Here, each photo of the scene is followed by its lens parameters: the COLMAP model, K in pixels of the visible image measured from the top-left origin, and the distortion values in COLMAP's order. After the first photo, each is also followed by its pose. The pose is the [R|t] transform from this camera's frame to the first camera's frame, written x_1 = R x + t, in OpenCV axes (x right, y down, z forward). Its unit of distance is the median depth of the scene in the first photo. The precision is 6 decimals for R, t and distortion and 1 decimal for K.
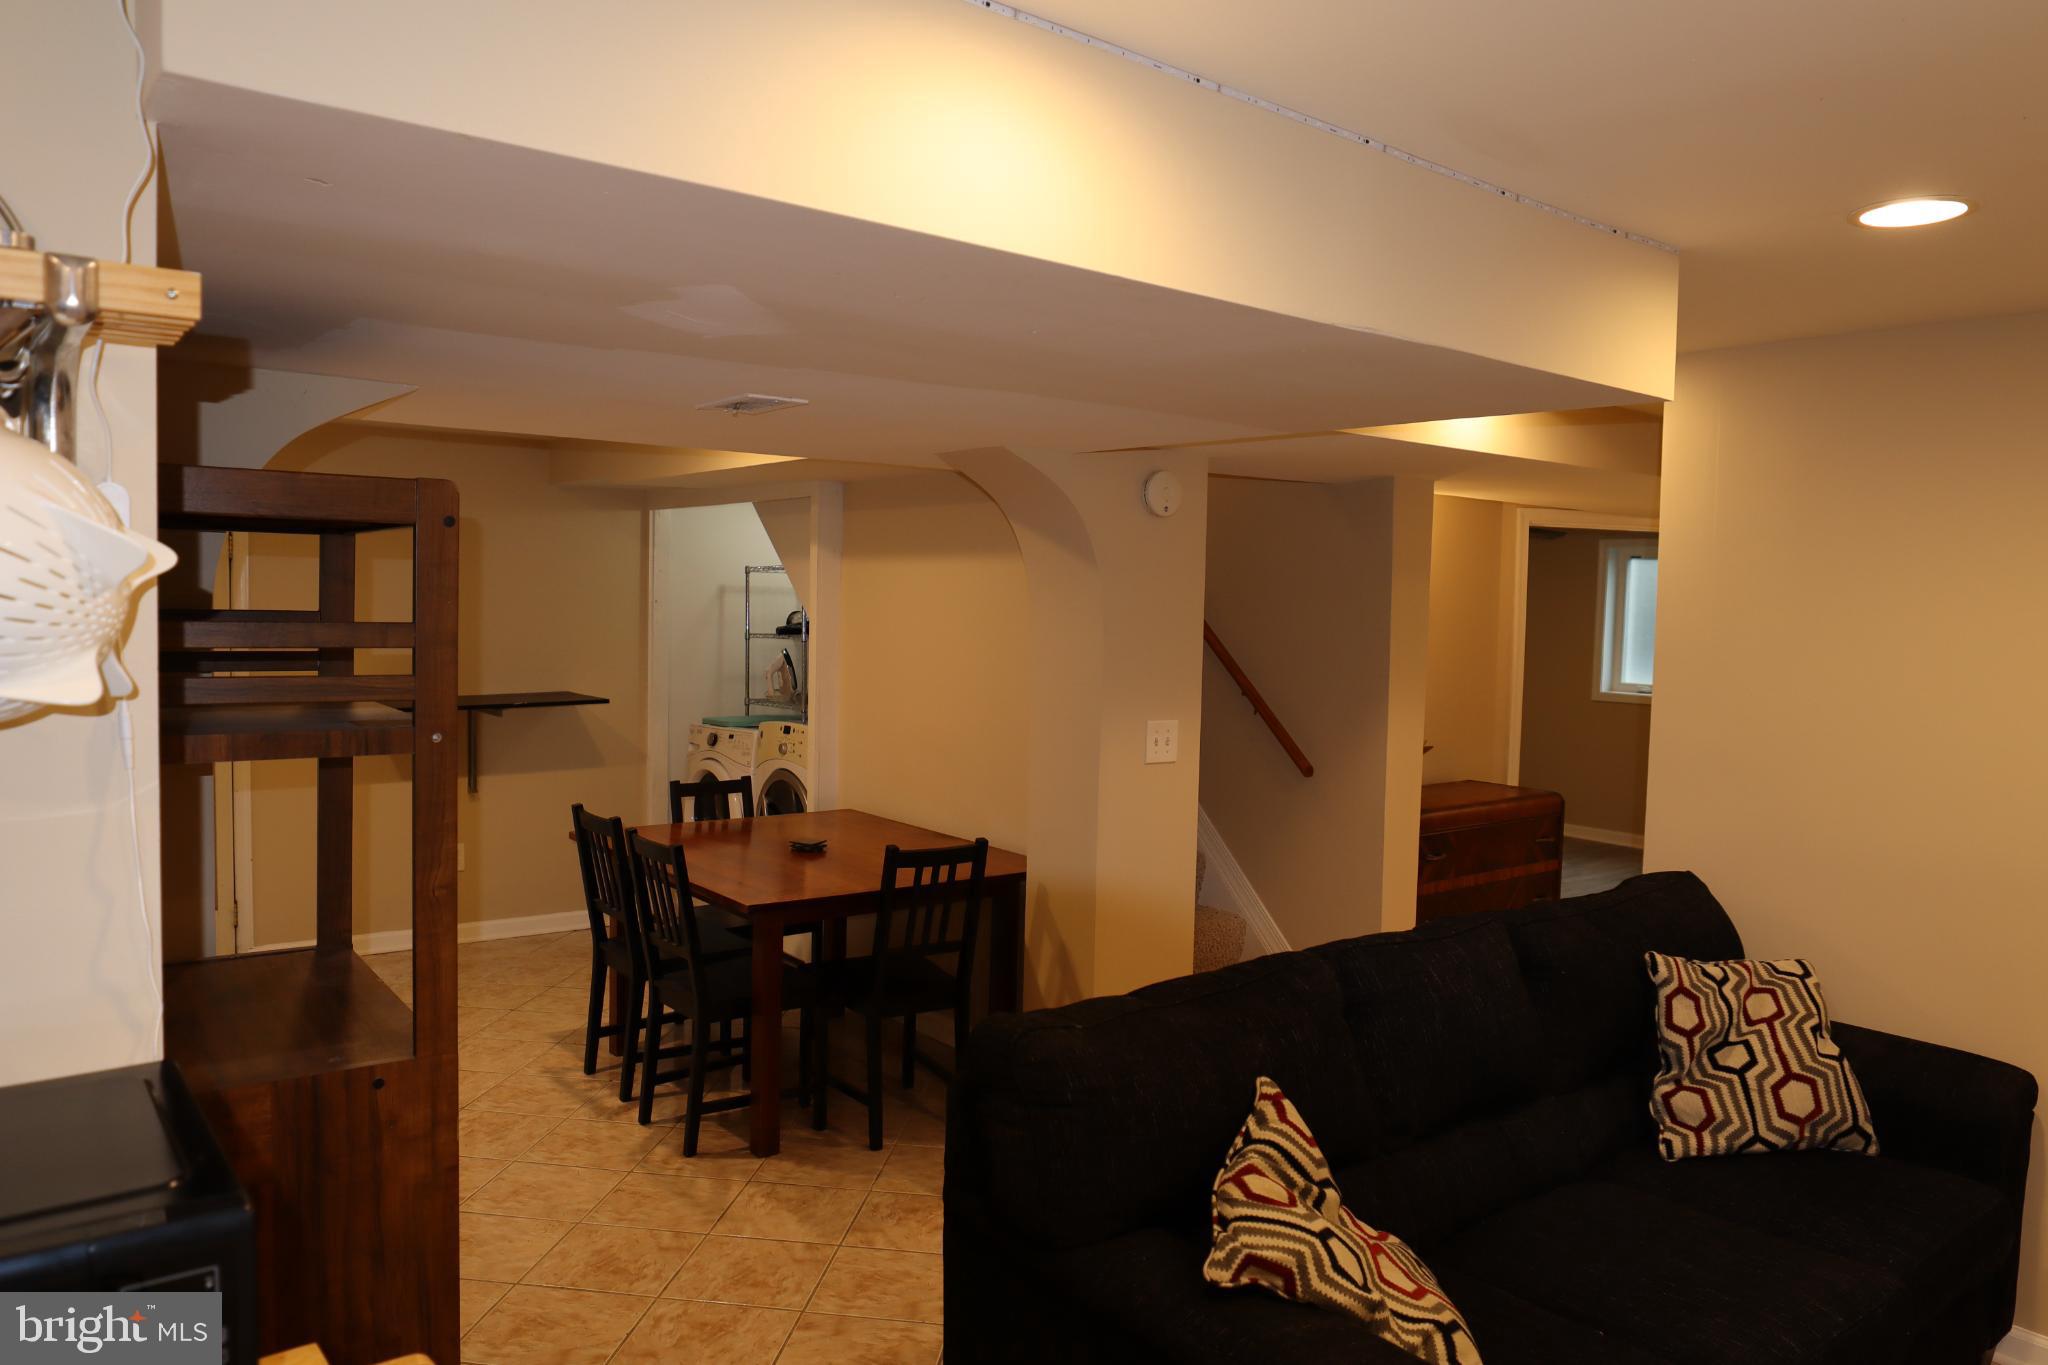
lens RADIAL K [[1422.5, 0, 1025.4], [0, 1422.5, 681.3], [0, 0, 1]] dist [-0.051946, 0.023338]
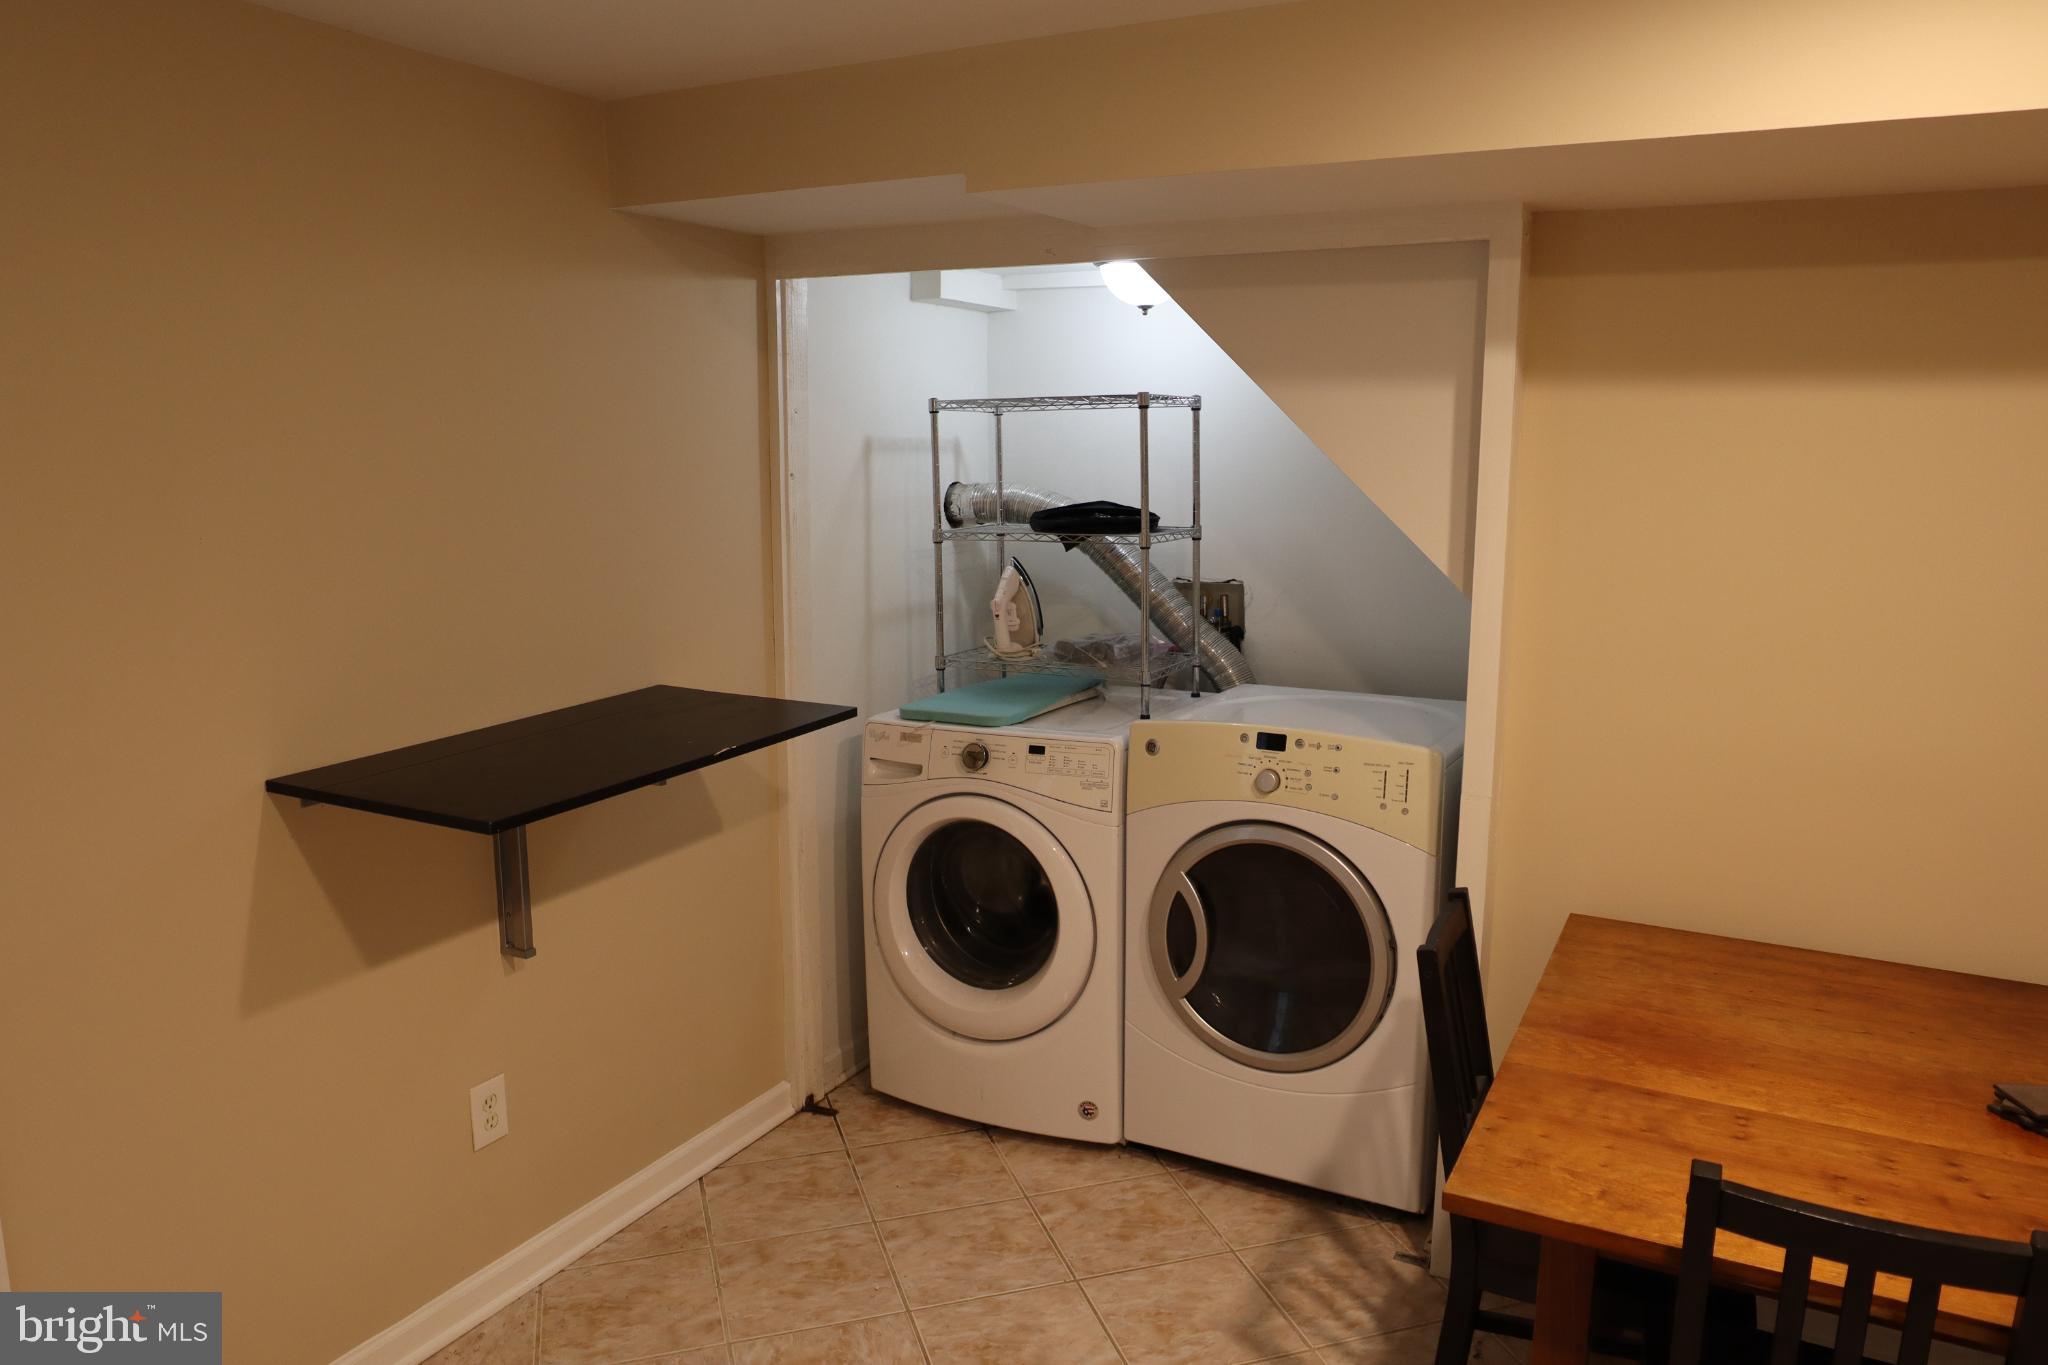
lens RADIAL K [[1422.5, 0, 1025.7], [0, 1422.5, 688.4], [0, 0, 1]] dist [-0.051946, 0.023338]
pose [[0.928273, -0.086283, 0.361752, -0.368641], [0.043842, 0.991320, 0.123942, -0.041064], [-0.369306, -0.099192, 0.923999, 0.524862]]
